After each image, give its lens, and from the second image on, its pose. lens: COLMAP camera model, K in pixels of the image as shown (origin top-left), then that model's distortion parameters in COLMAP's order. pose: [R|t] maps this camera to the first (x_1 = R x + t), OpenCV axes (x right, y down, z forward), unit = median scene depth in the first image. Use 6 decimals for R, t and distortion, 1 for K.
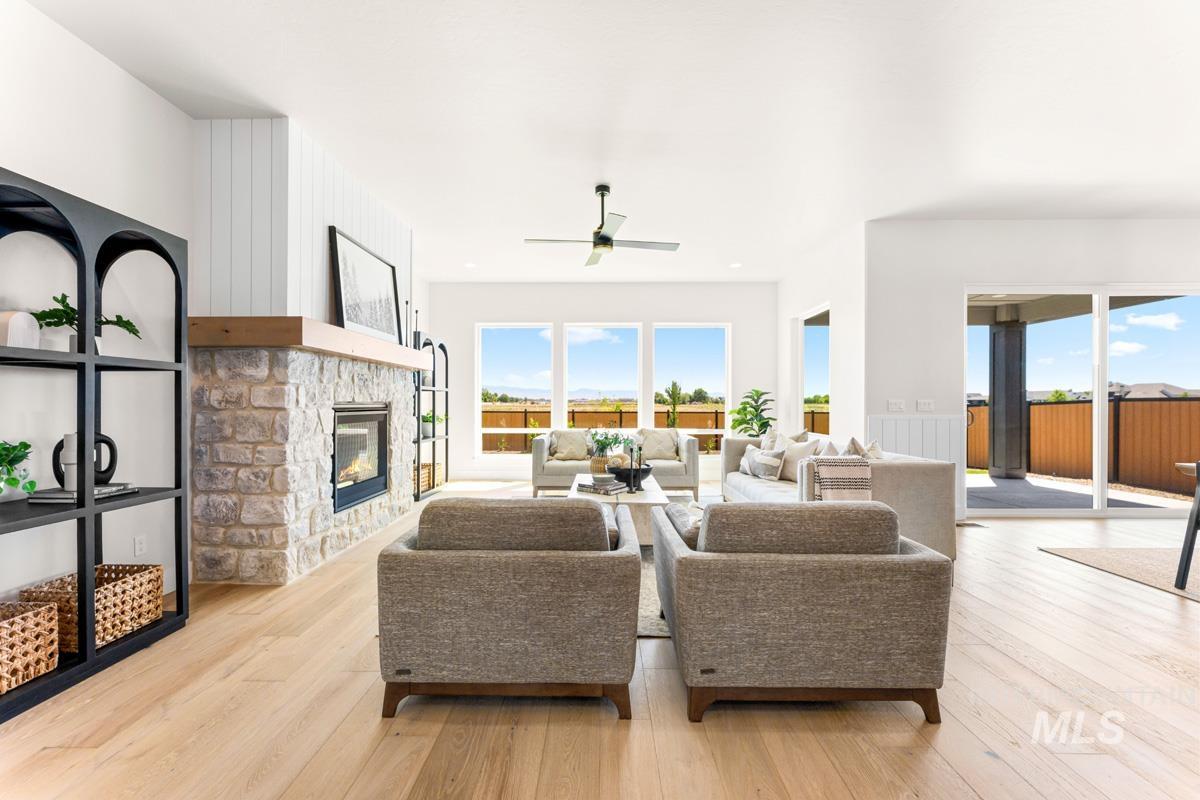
lens RADIAL K [[477.8, 0, 600.5], [0, 477.8, 402.8], [0, 0, 1]] dist [-0.001456, 0.000112]
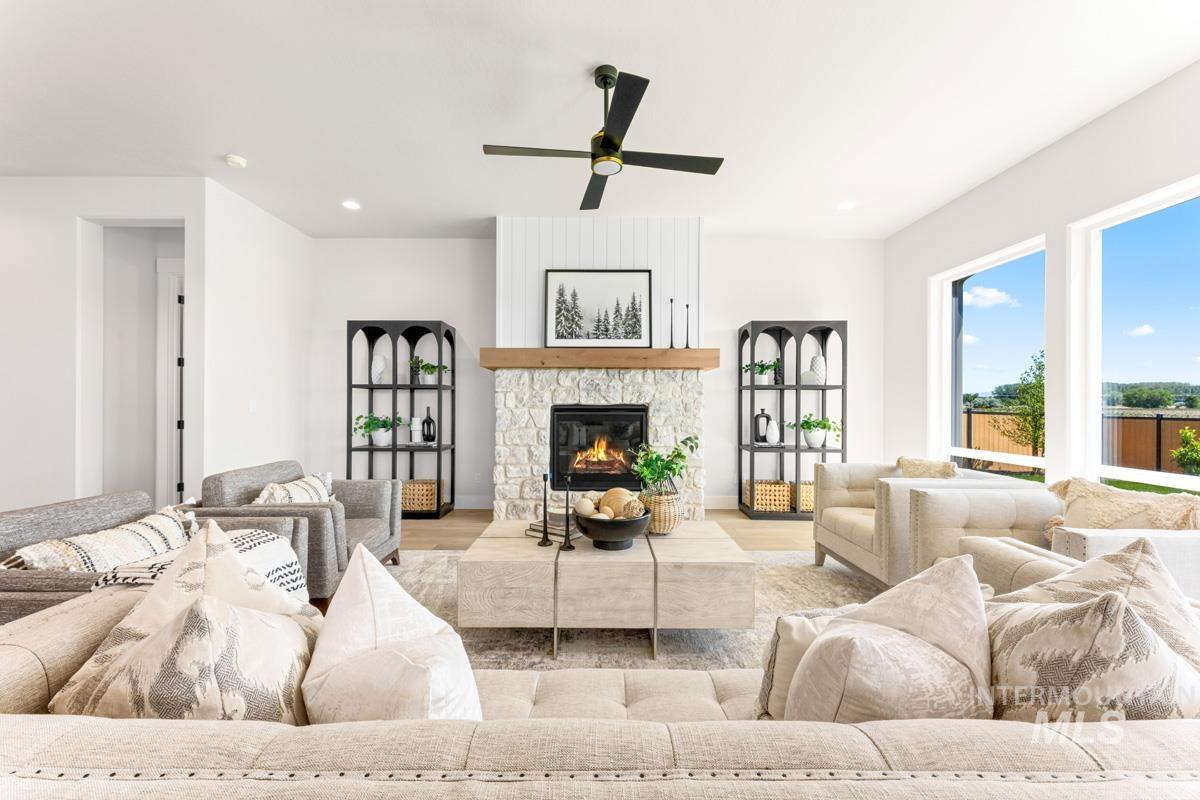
lens RADIAL K [[477.8, 0, 597.2], [0, 477.8, 405.3], [0, 0, 1]] dist [-0.001456, 0.000112]
pose [[0.002972, 0.004653, -0.999985, 0.805861], [0.003542, 0.999983, 0.004663, -0.003312], [0.999989, -0.003556, 0.002956, 1.223997]]
